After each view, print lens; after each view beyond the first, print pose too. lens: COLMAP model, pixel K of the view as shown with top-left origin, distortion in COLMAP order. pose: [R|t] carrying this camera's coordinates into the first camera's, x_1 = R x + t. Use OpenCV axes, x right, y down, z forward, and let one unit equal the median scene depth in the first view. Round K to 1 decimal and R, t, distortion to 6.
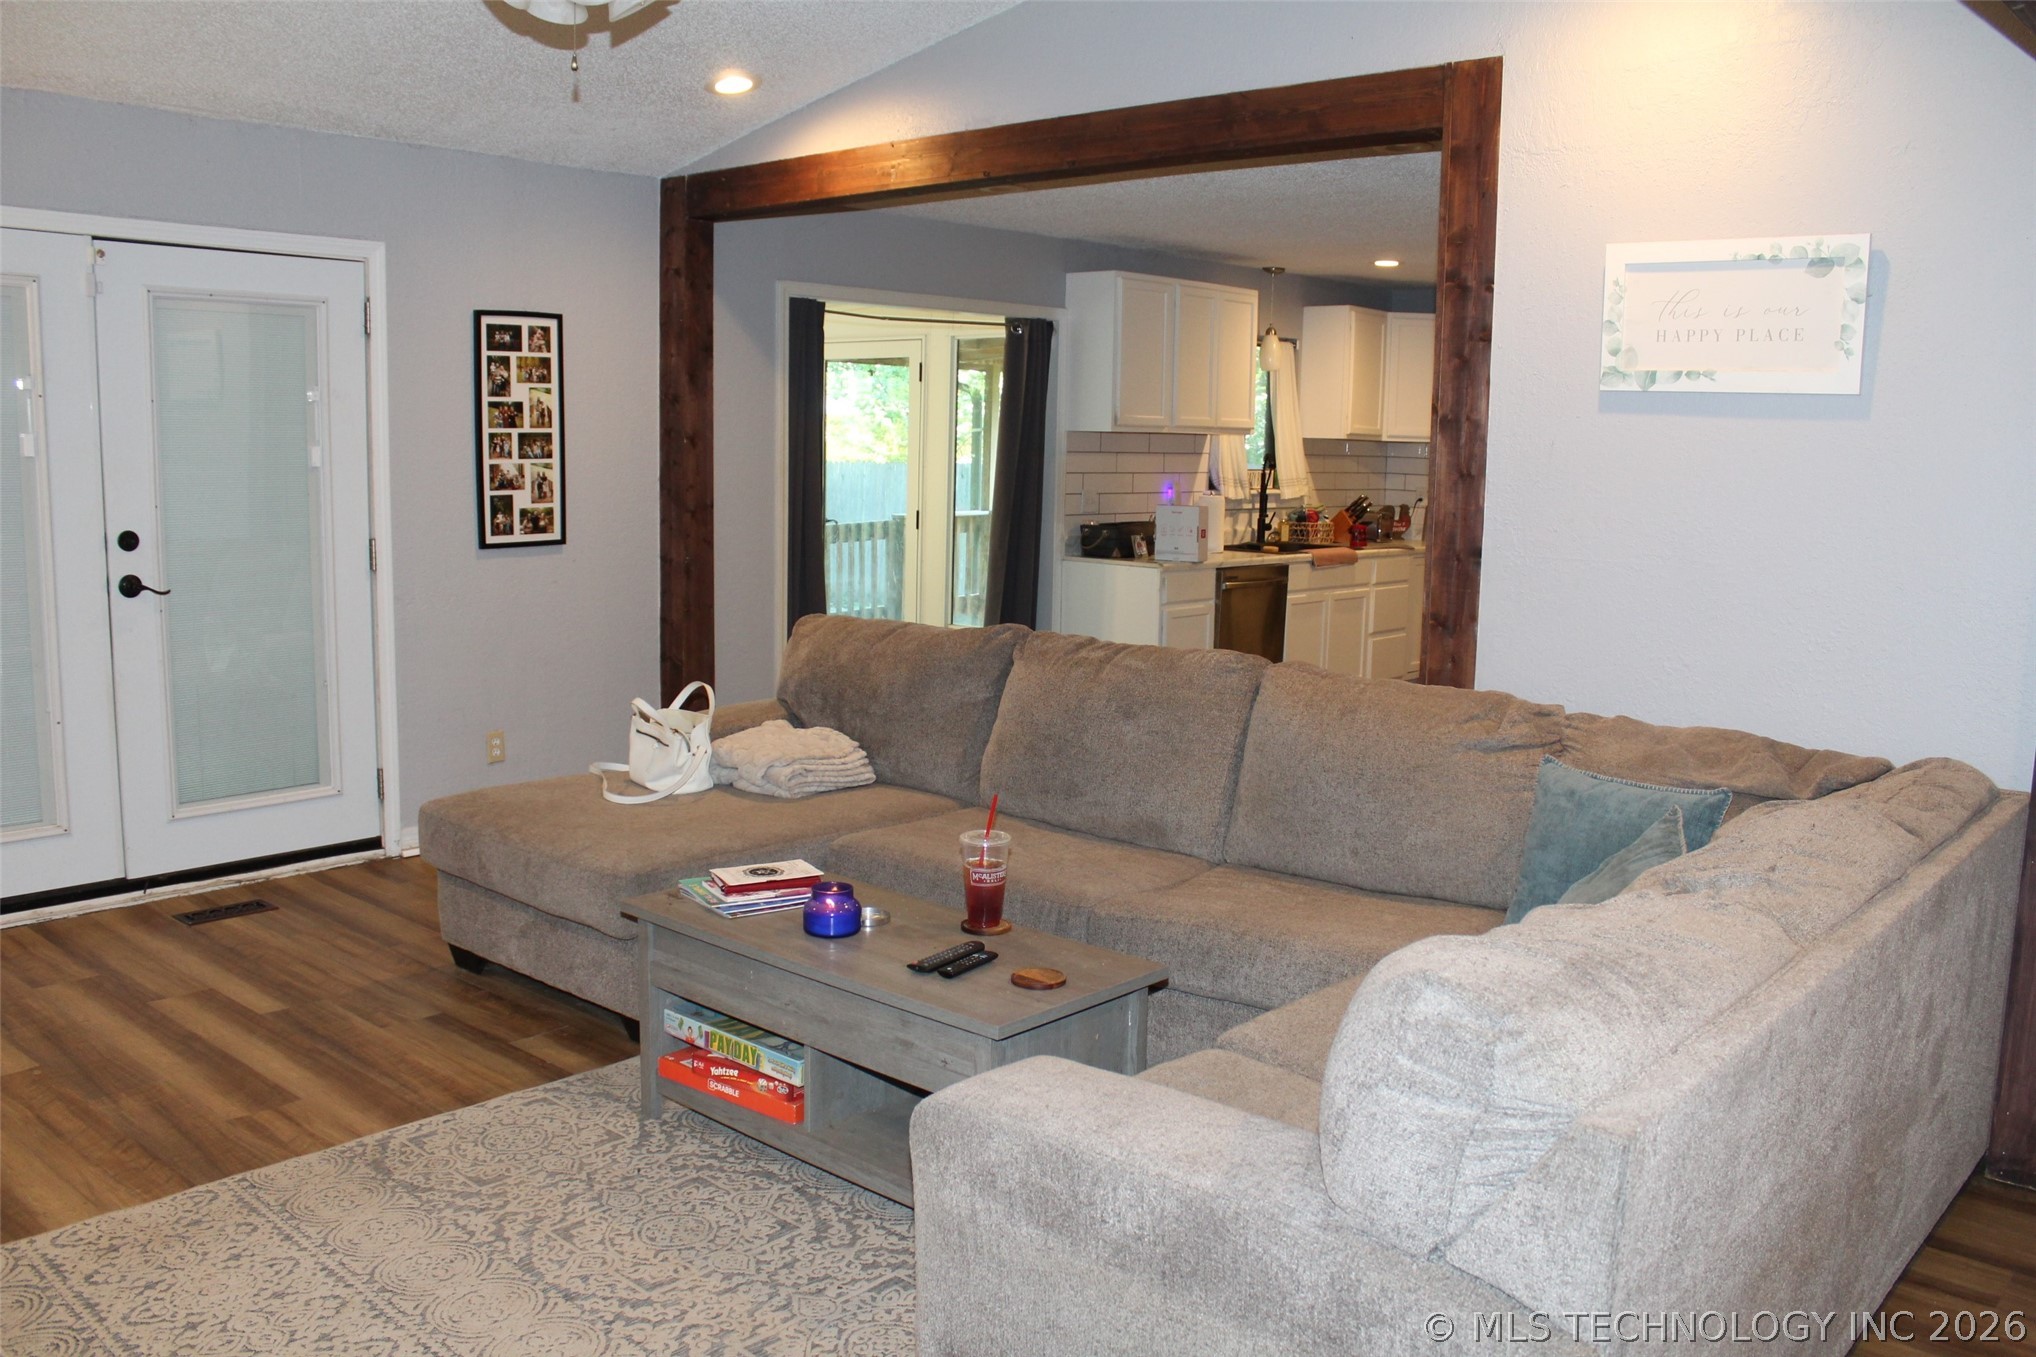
lens RADIAL K [[1687.3, 0, 1019.5], [0, 1687.3, 688.5], [0, 0, 1]] dist [-0.138181, 0.092936]
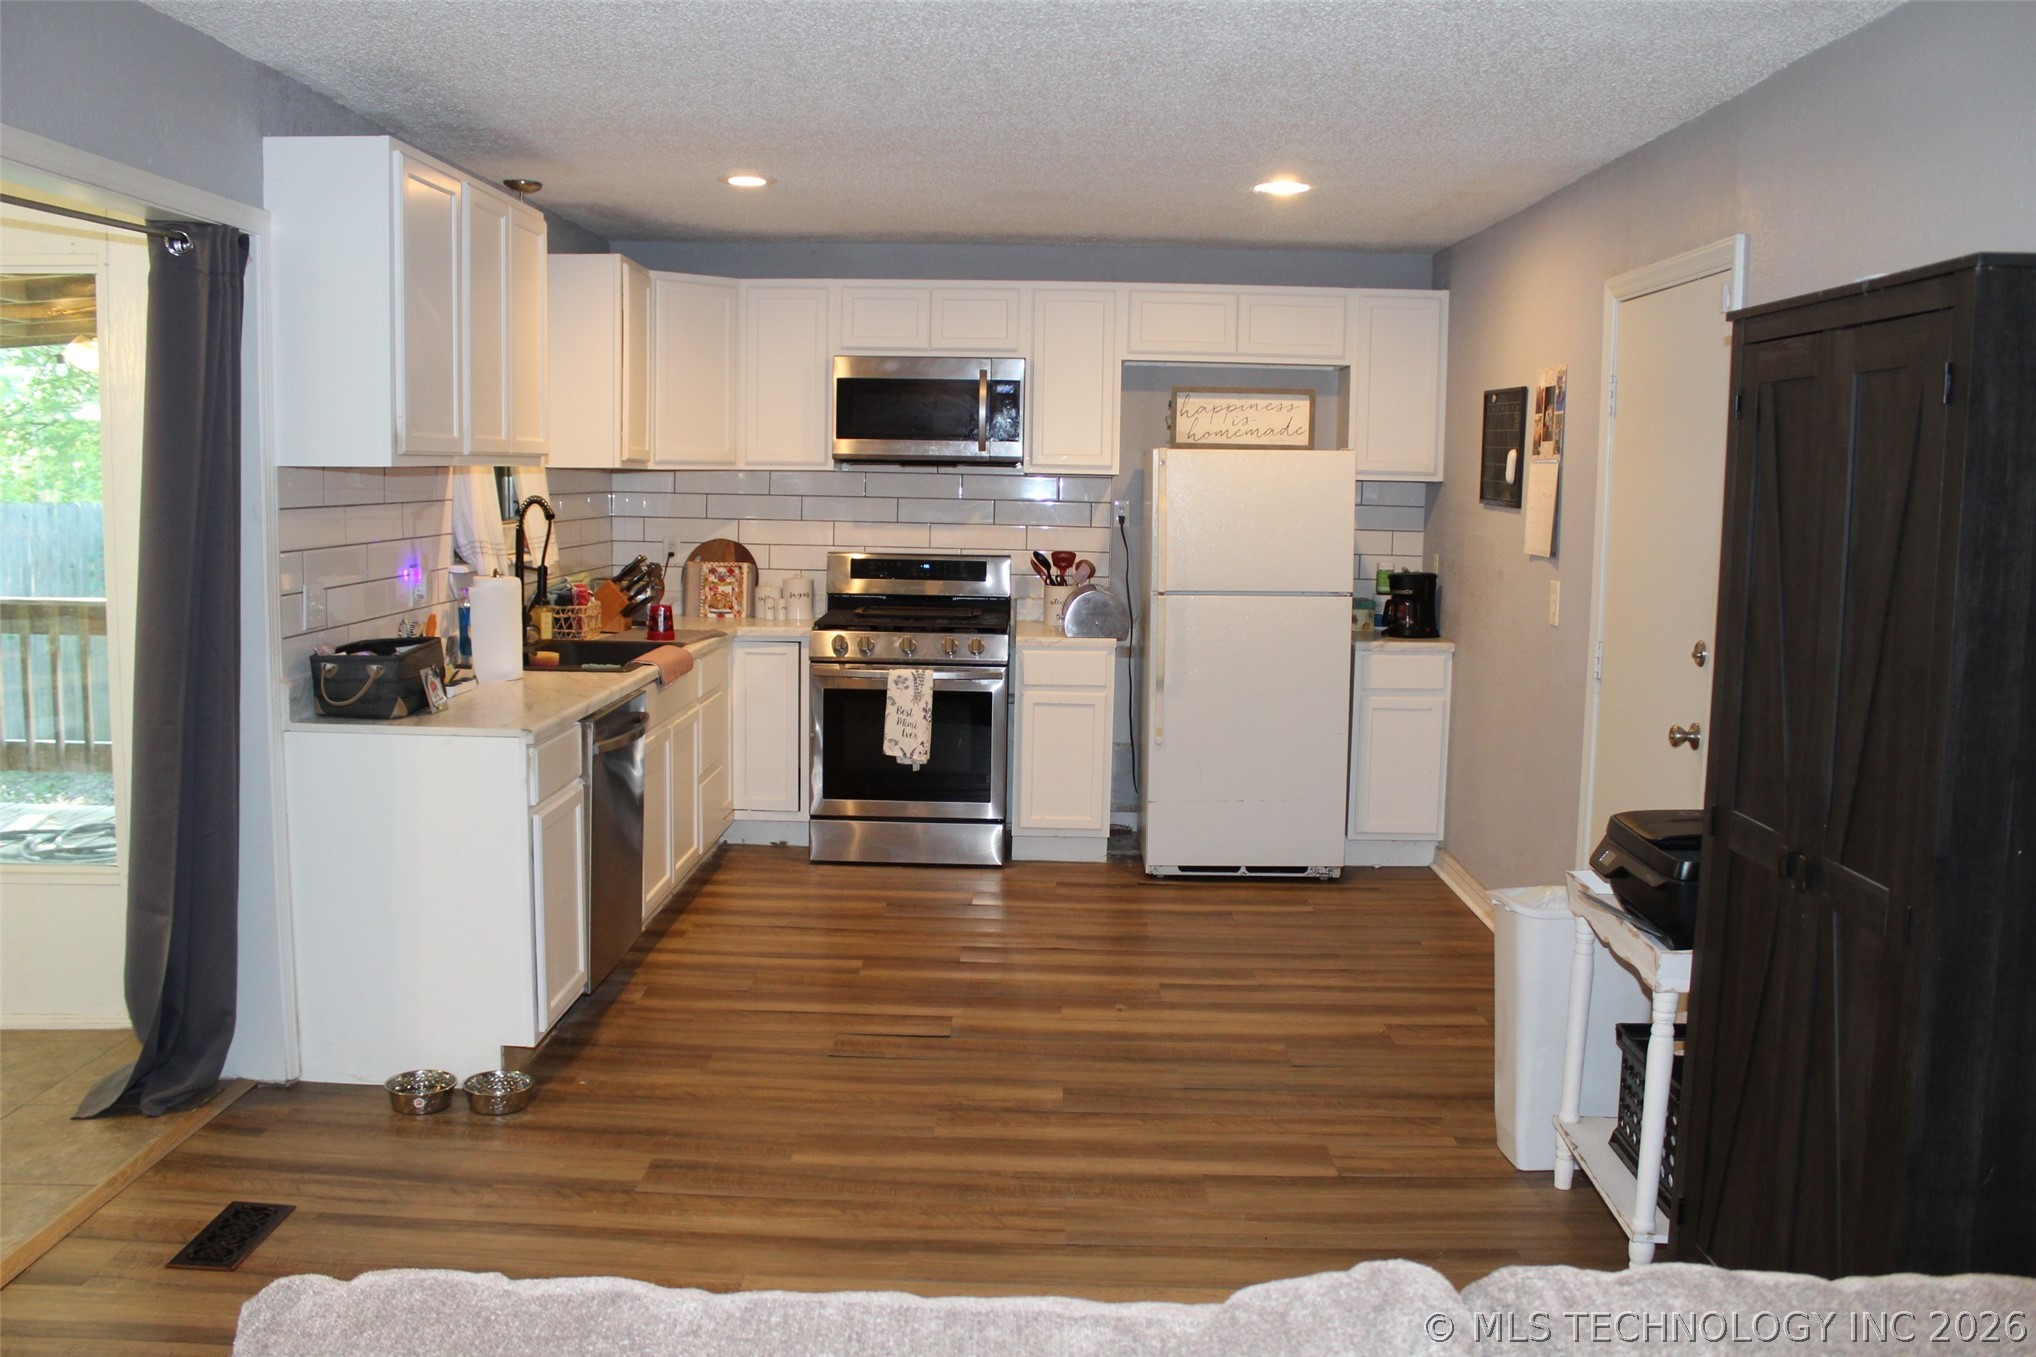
lens RADIAL K [[1687.3, 0, 1017.7], [0, 1687.3, 672.0], [0, 0, 1]] dist [-0.138181, 0.092936]
pose [[0.757046, -0.086242, 0.647645, -0.241396], [0.095230, 0.995229, 0.021211, -0.166860], [-0.646384, 0.045617, 0.761647, 1.005334]]
